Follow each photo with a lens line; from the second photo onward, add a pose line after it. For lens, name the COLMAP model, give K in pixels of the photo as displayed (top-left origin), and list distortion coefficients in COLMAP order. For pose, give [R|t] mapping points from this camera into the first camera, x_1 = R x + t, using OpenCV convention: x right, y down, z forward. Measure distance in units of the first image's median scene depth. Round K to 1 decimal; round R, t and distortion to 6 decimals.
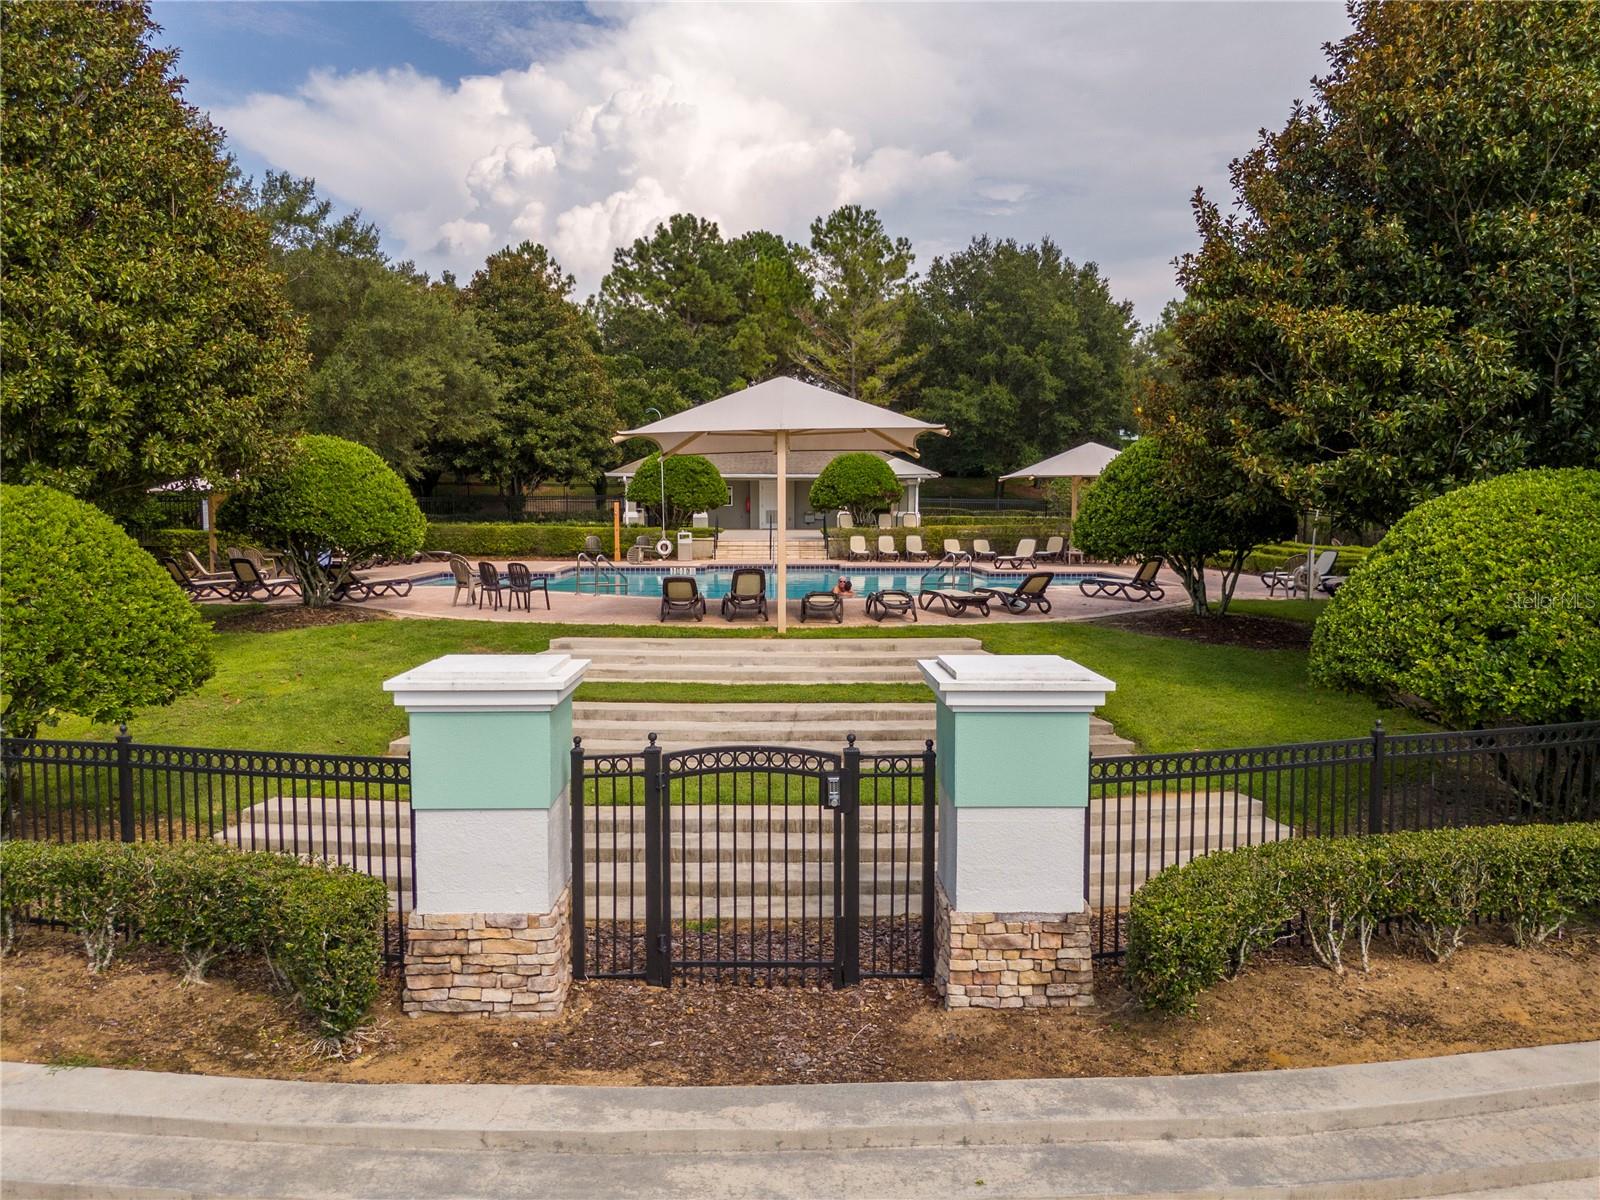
lens RADIAL K [[1194.9, 0, 800.0], [0, 1194.9, 600.0], [0, 0, 1]] dist [0.070227, -0.075847]
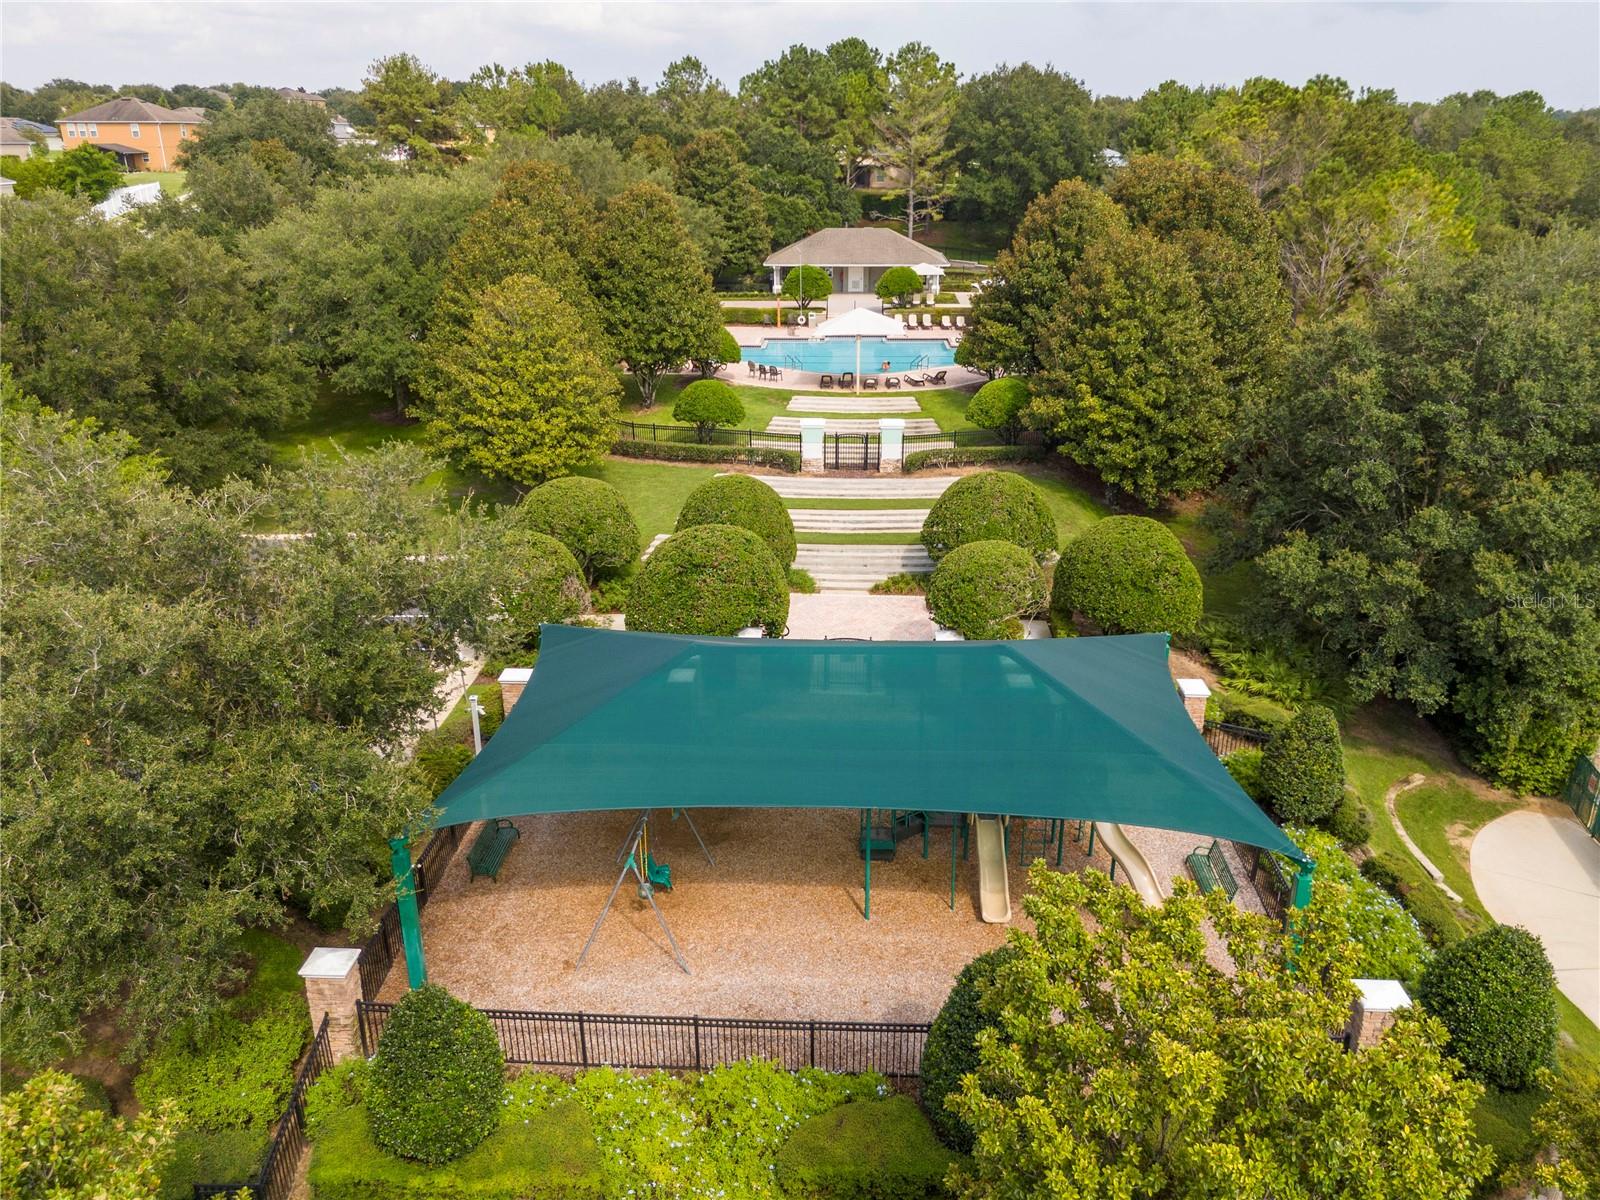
lens RADIAL K [[1194.9, 0, 800.0], [0, 1194.9, 600.0], [0, 0, 1]] dist [0.070227, -0.075847]
pose [[0.997764, 0.022240, -0.063033, 0.018024], [-0.003339, 0.958431, 0.285304, -0.141873], [0.066758, -0.284455, 0.956362, -0.899404]]
